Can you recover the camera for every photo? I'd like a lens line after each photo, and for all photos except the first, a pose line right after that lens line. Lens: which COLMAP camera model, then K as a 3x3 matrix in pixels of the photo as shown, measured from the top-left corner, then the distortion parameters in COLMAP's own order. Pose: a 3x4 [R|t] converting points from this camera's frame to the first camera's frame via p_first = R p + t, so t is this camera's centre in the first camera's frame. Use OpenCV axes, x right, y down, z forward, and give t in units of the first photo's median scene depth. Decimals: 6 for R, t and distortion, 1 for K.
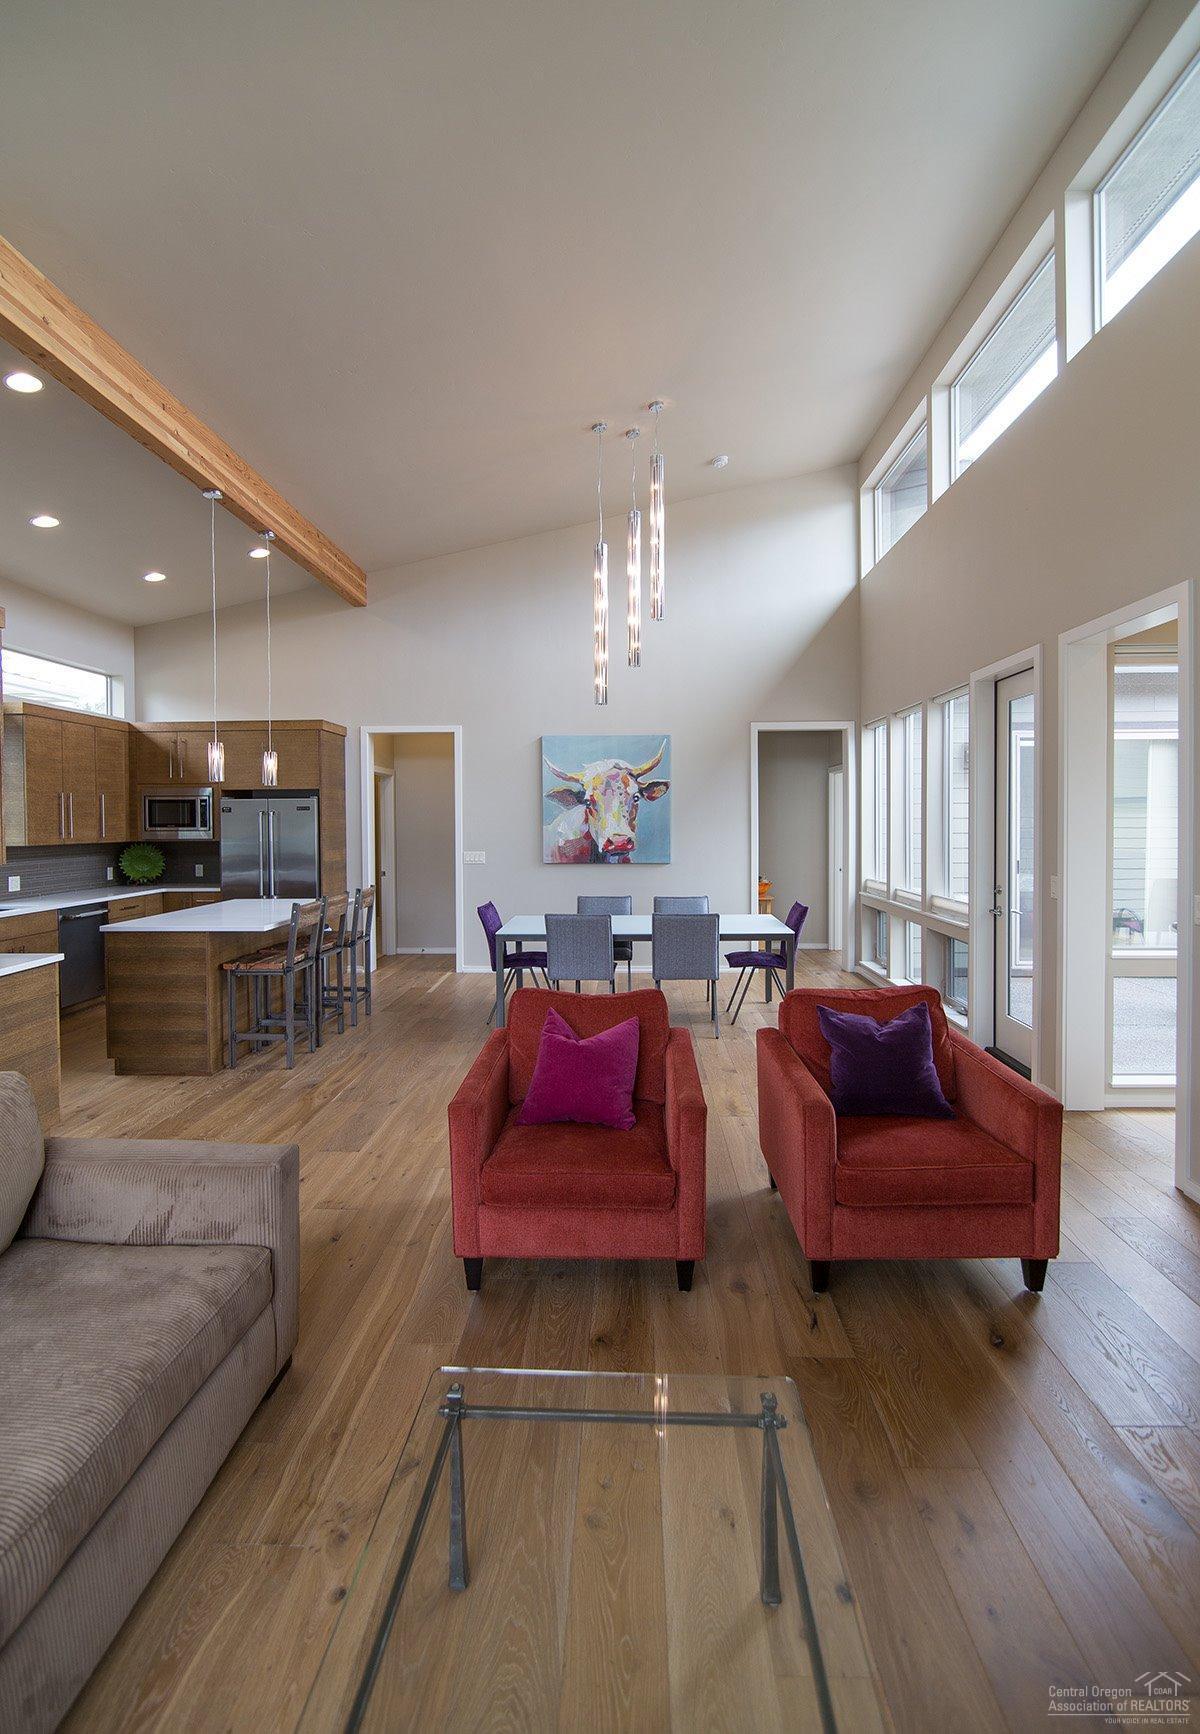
lens RADIAL K [[851.9, 0, 602.6], [0, 851.9, 830.0], [0, 0, 1]] dist [-0.001579, -0.000184]
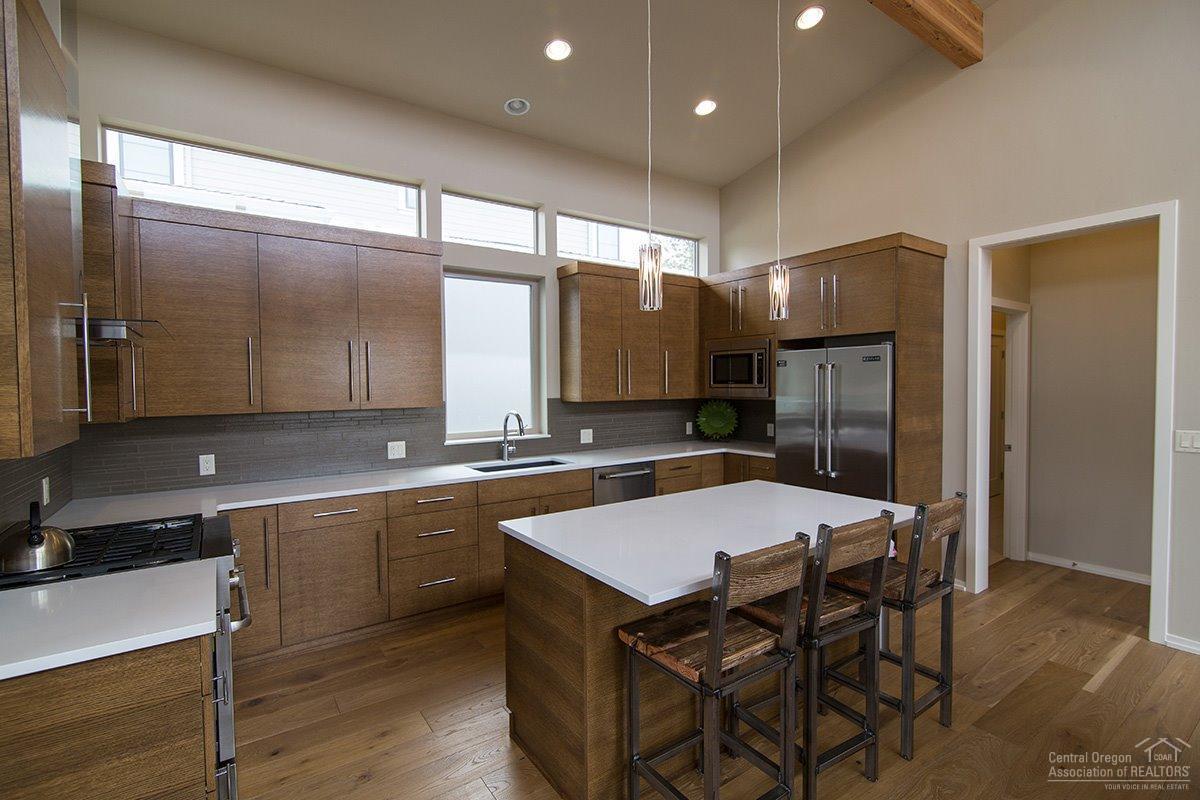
lens RADIAL K [[548.7, 0, 600.0], [0, 548.7, 400.0], [0, 0, 1]] dist [-0.001875, 0.000068]
pose [[0.606078, 0.025936, -0.794982, -0.114104], [-0.005077, 0.999574, 0.028740, -0.002110], [0.795389, -0.013382, 0.605951, 0.518023]]
